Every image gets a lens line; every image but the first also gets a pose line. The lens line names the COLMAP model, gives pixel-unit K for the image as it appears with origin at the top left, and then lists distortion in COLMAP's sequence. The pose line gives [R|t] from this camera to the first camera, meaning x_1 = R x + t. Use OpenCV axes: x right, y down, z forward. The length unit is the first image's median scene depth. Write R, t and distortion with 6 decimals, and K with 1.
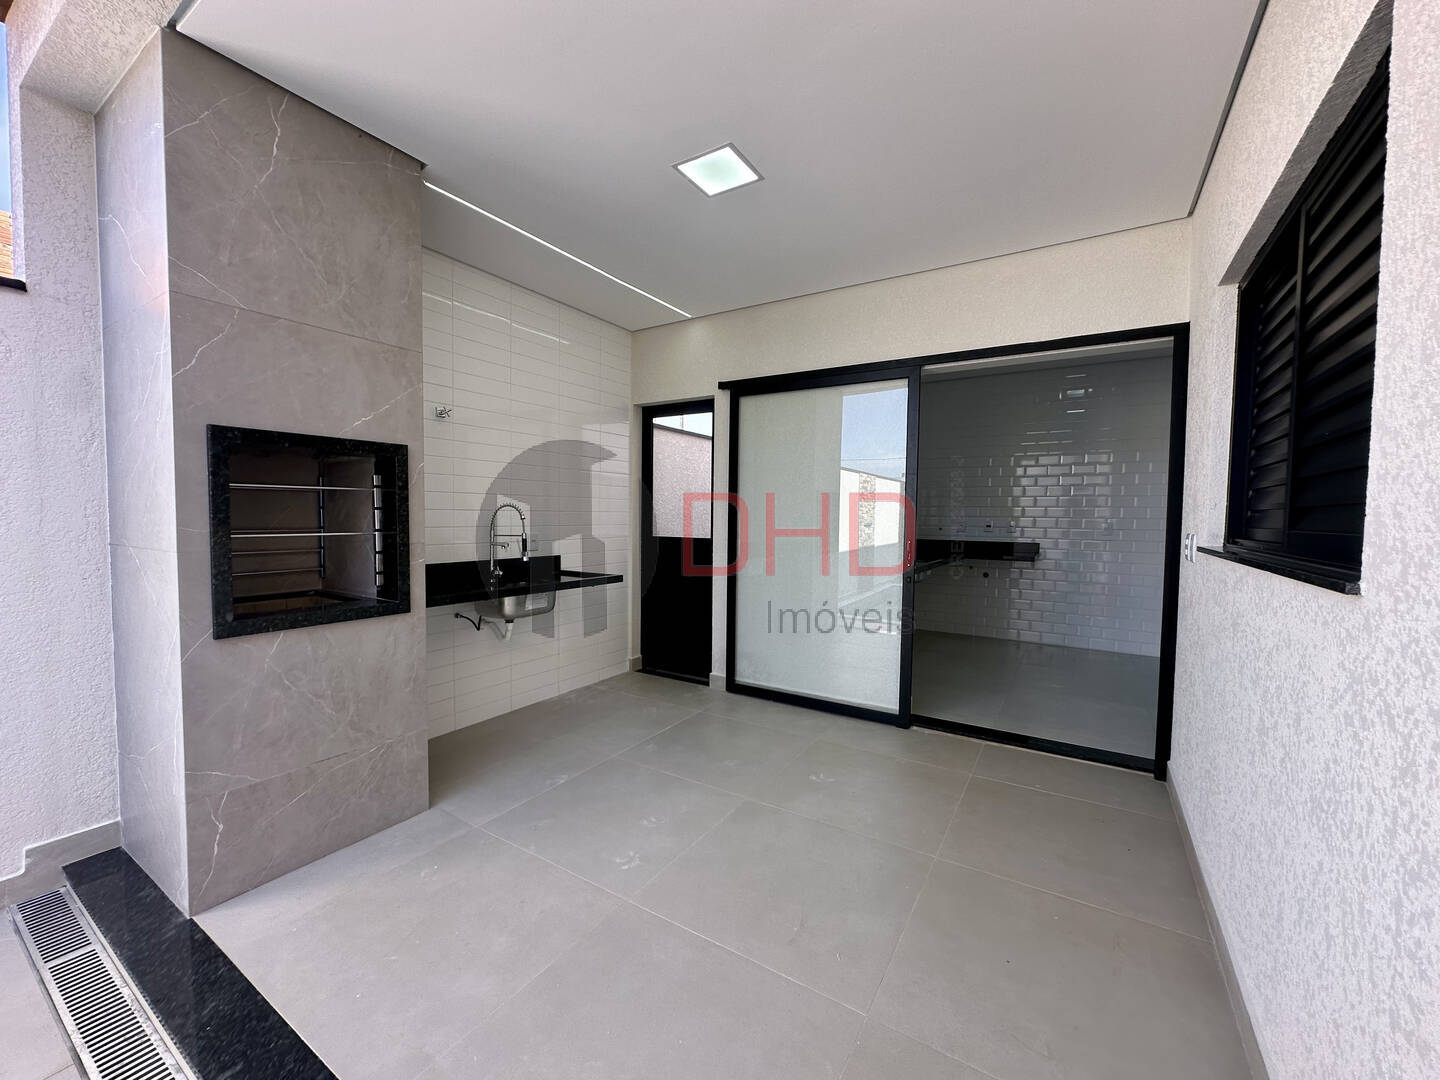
lens RADIAL K [[577.1, 0, 720.0], [0, 577.1, 540.0], [0, 0, 1]] dist [-0.005855, 0.000100]
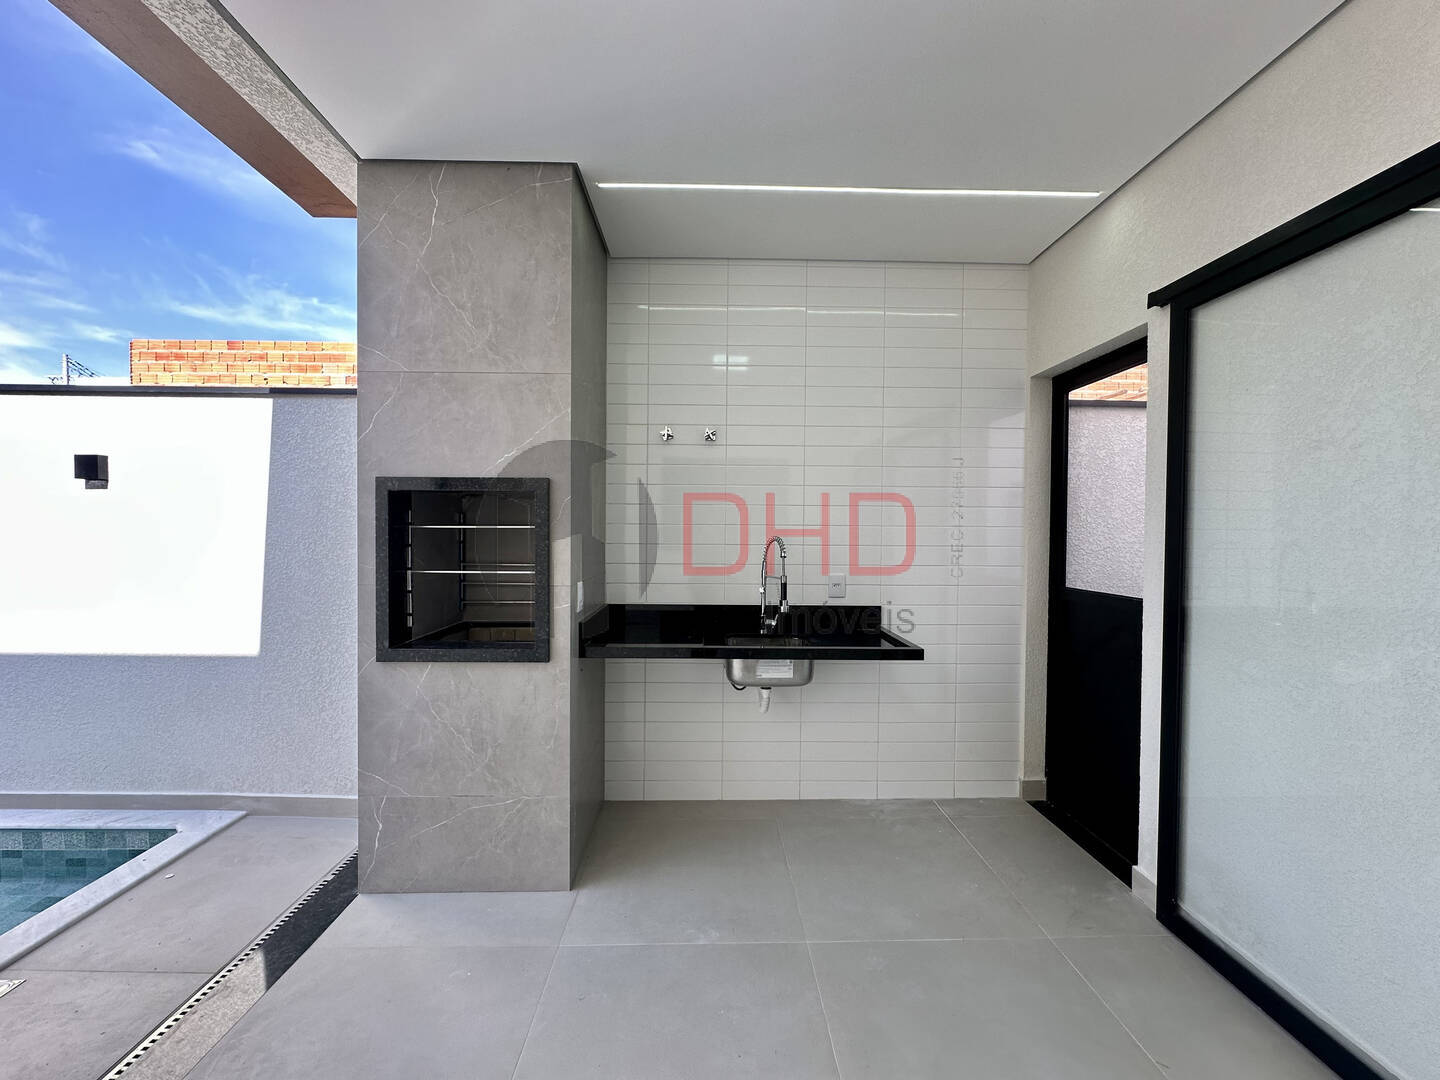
lens RADIAL K [[577.1, 0, 720.0], [0, 577.1, 540.0], [0, 0, 1]] dist [-0.005855, 0.000100]
pose [[0.552051, 0.004524, -0.833798, 0.273213], [-0.038515, 0.999056, -0.020080, -0.043673], [0.832920, 0.043199, 0.551704, 0.540240]]
